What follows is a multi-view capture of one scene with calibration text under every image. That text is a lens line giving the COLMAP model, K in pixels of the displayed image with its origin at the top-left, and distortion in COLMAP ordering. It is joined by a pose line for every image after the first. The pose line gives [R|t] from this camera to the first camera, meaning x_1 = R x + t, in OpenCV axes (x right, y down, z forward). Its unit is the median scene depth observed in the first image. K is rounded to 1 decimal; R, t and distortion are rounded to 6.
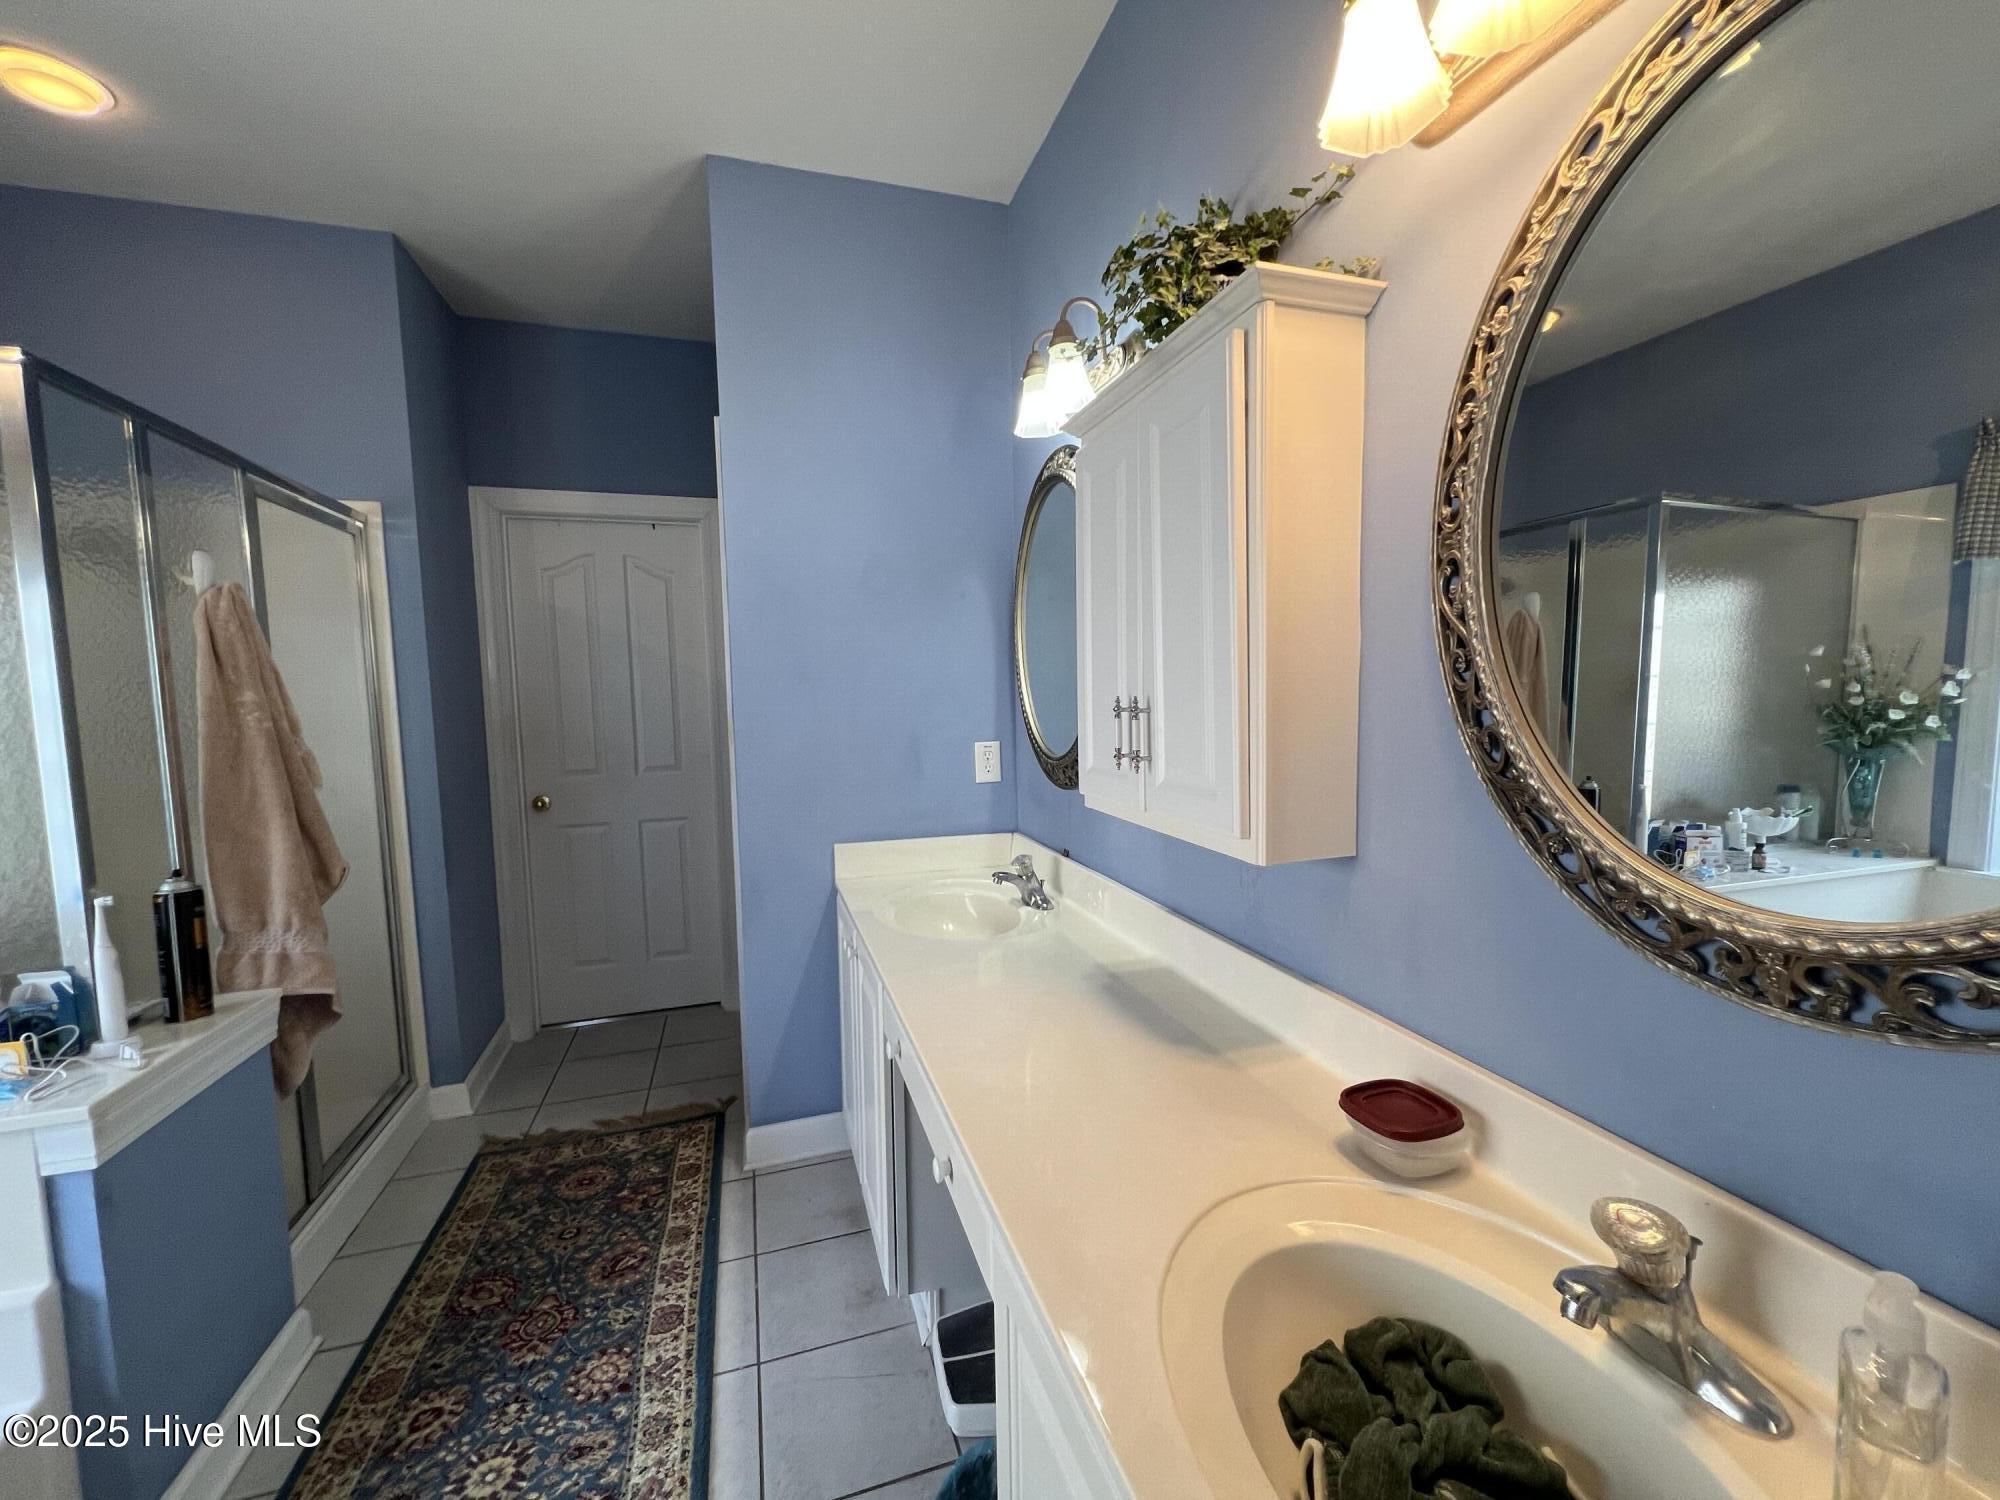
lens RADIAL K [[815.2, 0, 1001.7], [0, 815.2, 759.1], [0, 0, 1]] dist [0.000340, 0.000855]
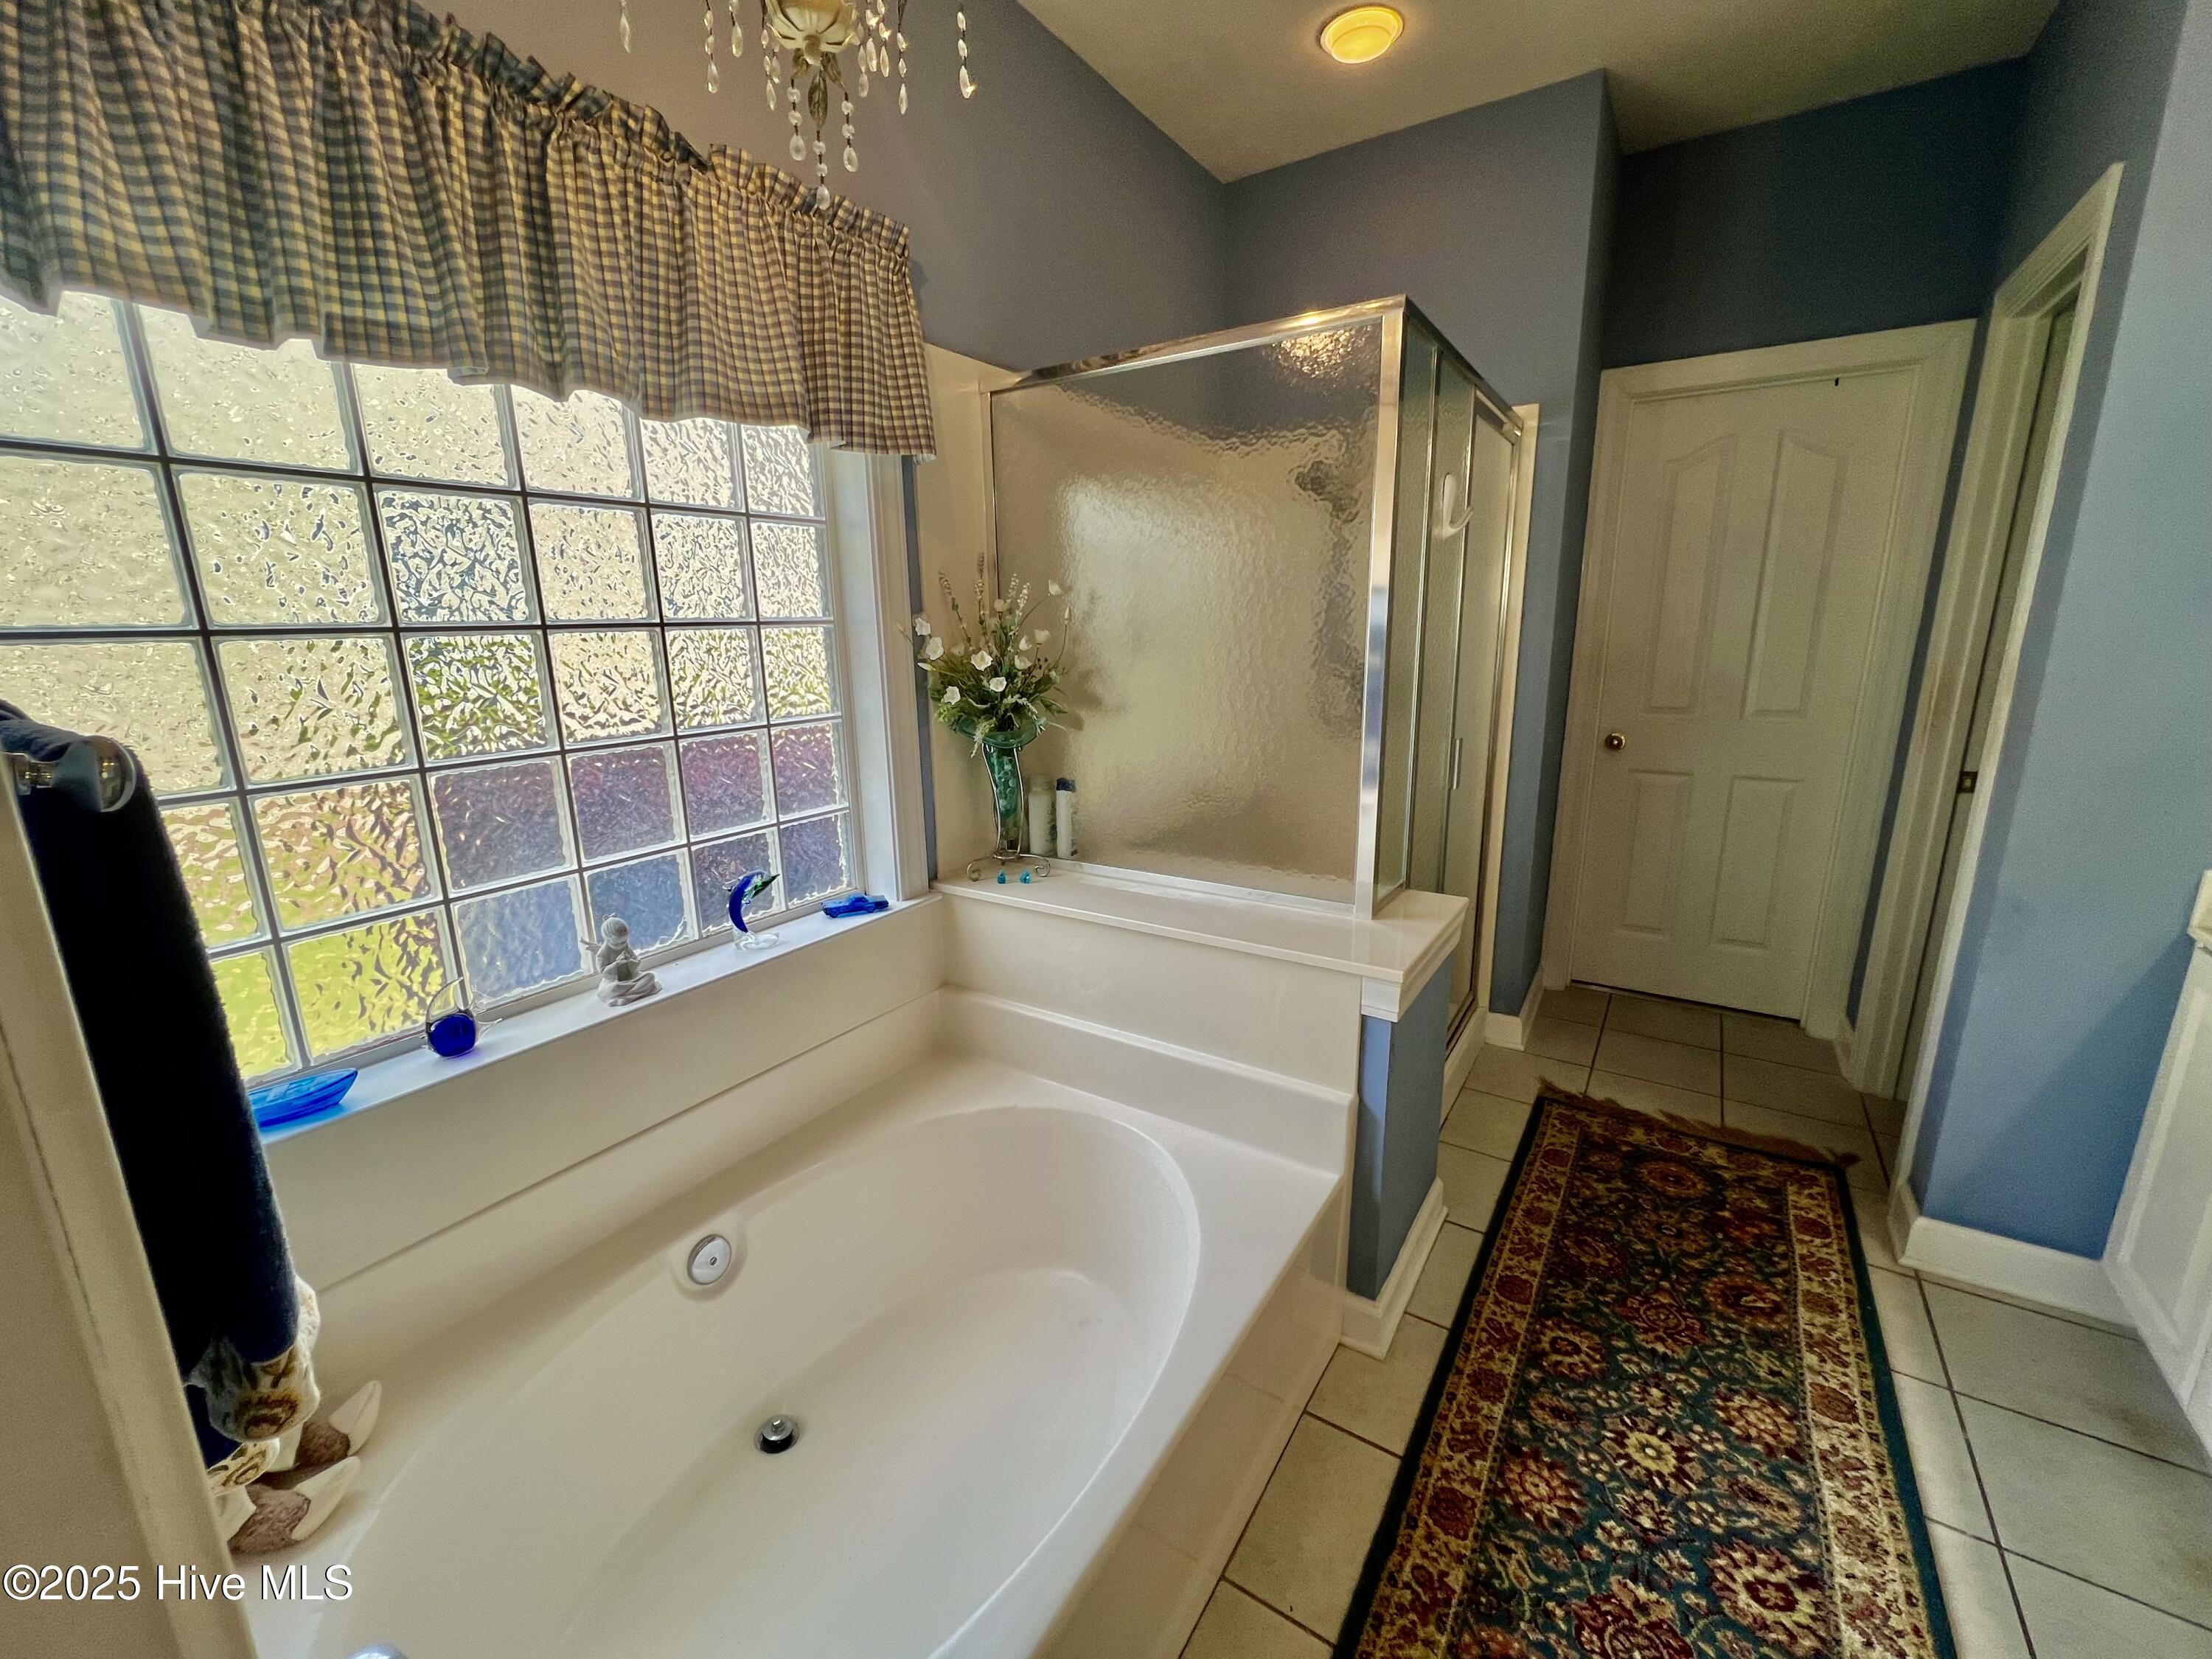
lens RADIAL K [[901.6, 0, 1094.9], [0, 901.6, 827.3], [0, 0, 1]] dist [0.000340, 0.000855]
pose [[0.620496, 0.181764, -0.762854, -0.213388], [-0.063661, 0.981233, 0.182015, 0.005040], [0.781621, -0.064376, 0.620422, -0.071442]]
